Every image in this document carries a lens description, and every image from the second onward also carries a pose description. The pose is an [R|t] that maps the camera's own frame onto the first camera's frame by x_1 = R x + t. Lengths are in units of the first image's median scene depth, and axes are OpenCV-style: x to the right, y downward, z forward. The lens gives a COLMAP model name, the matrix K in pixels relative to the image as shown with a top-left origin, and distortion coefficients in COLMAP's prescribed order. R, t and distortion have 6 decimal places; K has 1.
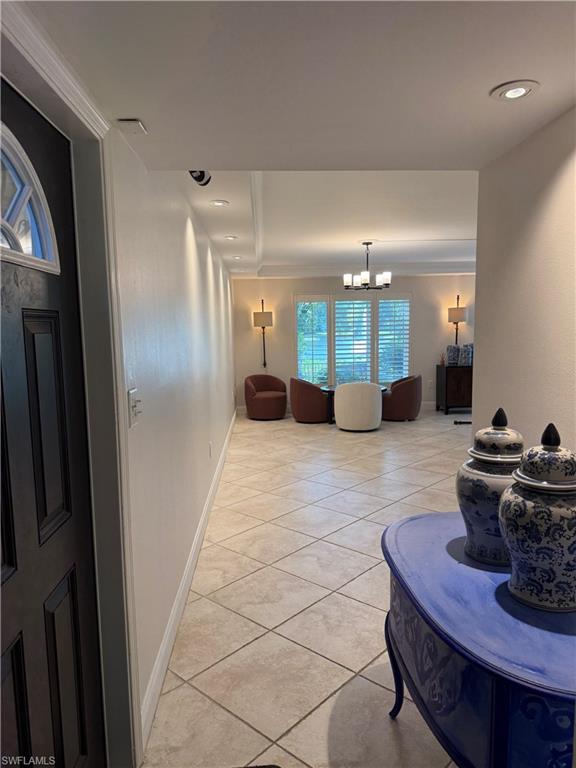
lens RADIAL K [[541.2, 0, 289.0], [0, 541.2, 388.1], [0, 0, 1]] dist [0.150945, -0.149485]
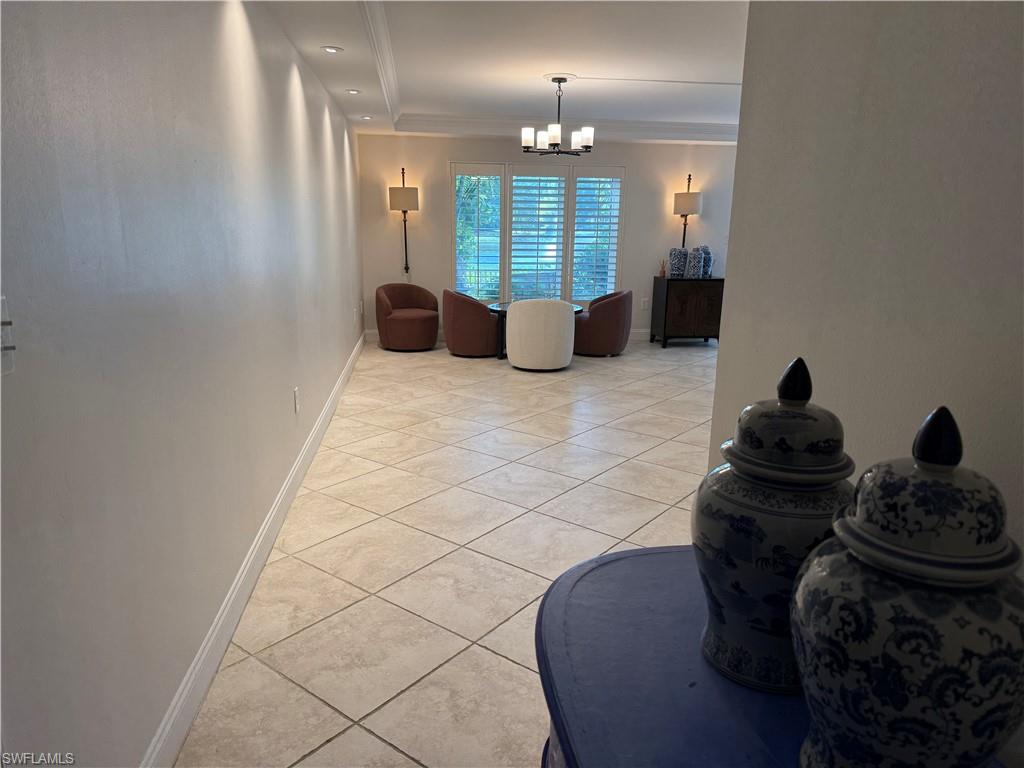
lens RADIAL K [[721.6, 0, 516.7], [0, 721.6, 390.0], [0, 0, 1]] dist [0.150945, -0.149485]
pose [[0.996339, 0.015593, 0.084054, 0.024951], [-0.025204, 0.993101, 0.114522, -0.000446], [-0.081688, -0.116221, 0.989858, 0.102231]]
